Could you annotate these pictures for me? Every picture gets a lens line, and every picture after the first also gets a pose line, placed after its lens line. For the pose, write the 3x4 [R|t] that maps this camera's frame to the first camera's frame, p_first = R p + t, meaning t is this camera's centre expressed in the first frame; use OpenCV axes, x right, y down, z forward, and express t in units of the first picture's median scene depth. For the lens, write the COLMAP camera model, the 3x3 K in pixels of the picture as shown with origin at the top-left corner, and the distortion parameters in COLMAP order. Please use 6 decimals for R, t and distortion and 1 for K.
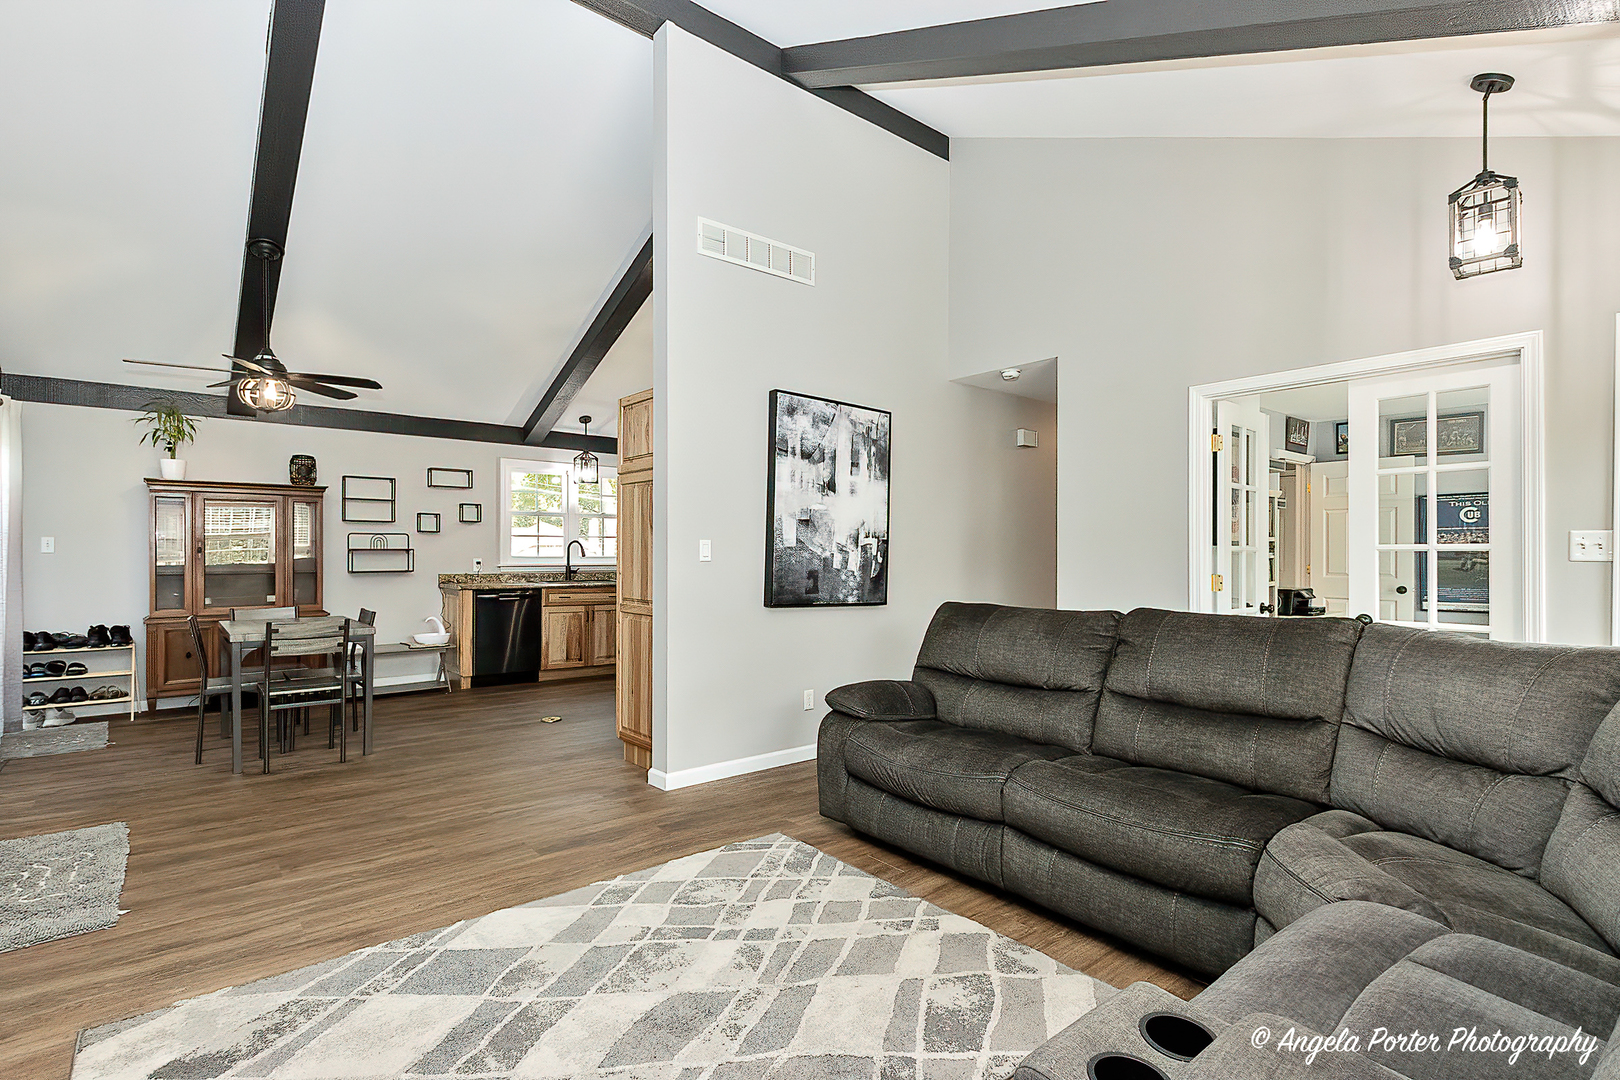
lens RADIAL K [[749.6, 0, 803.7], [0, 749.6, 550.7], [0, 0, 1]] dist [0.001322, 0.000055]
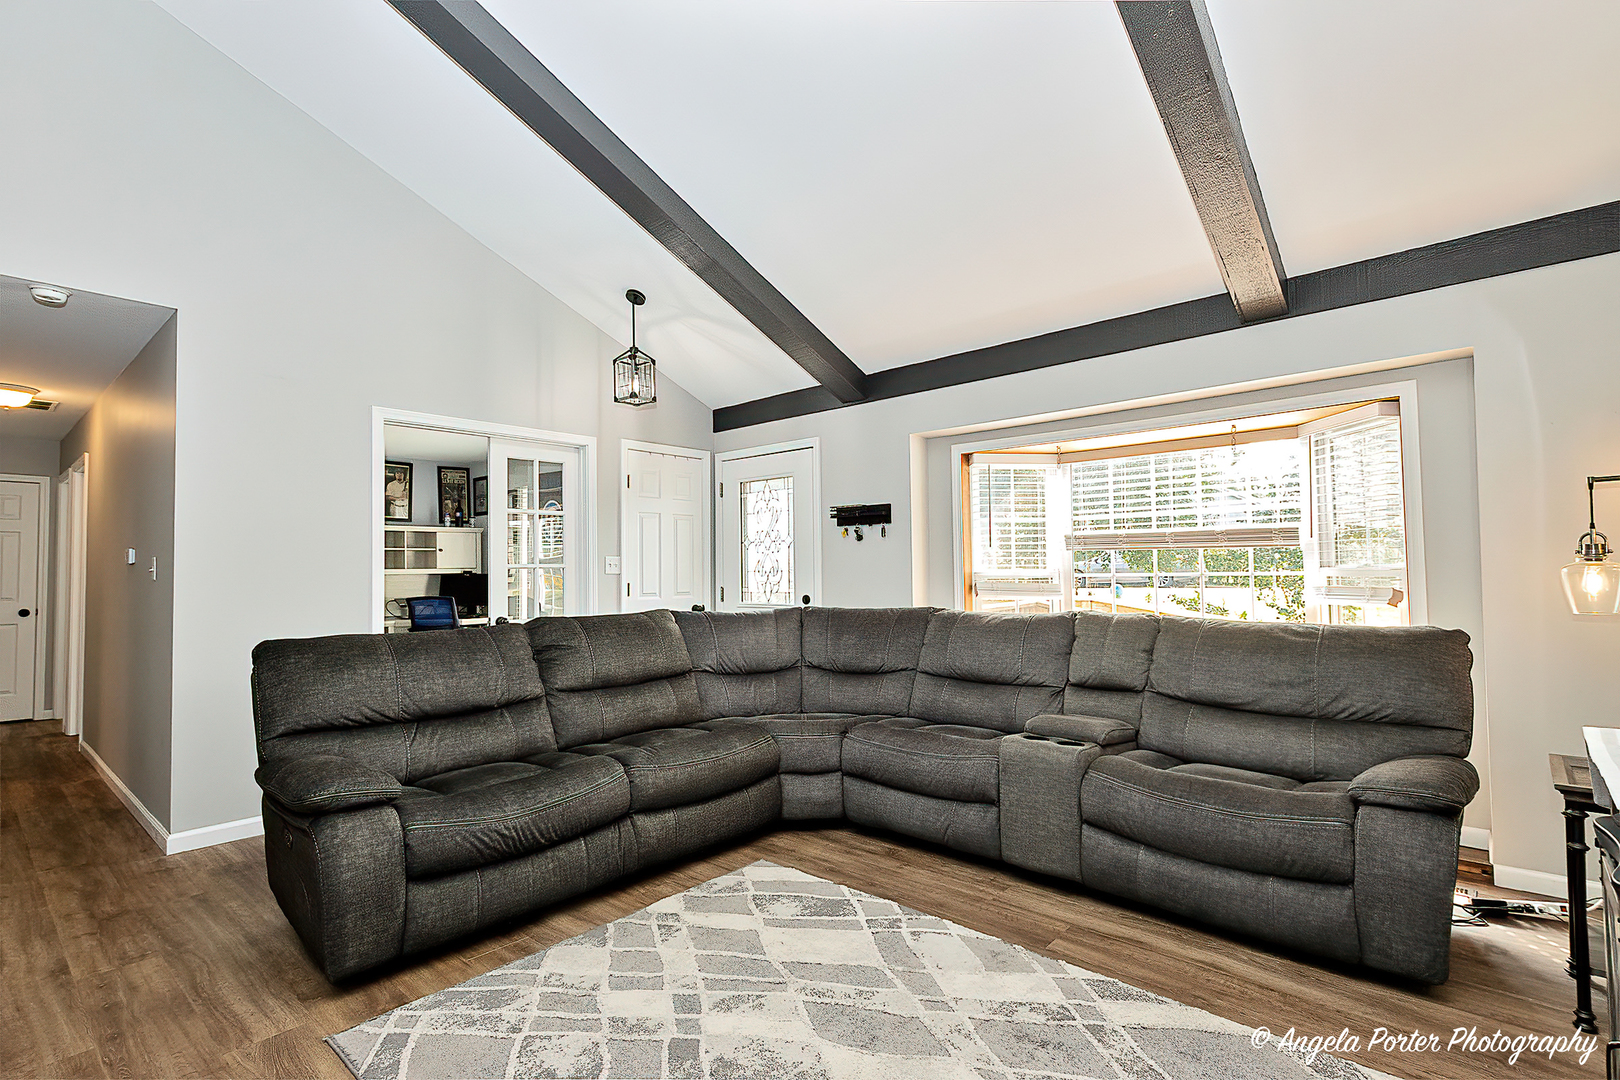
lens RADIAL K [[749.6, 0, 803.7], [0, 749.6, 550.7], [0, 0, 1]] dist [0.001322, 0.000055]
pose [[-0.133039, 0.029227, 0.990680, -0.919806], [0.009456, 0.999557, -0.028219, 0.015333], [-0.991066, 0.005613, -0.133257, 0.951127]]
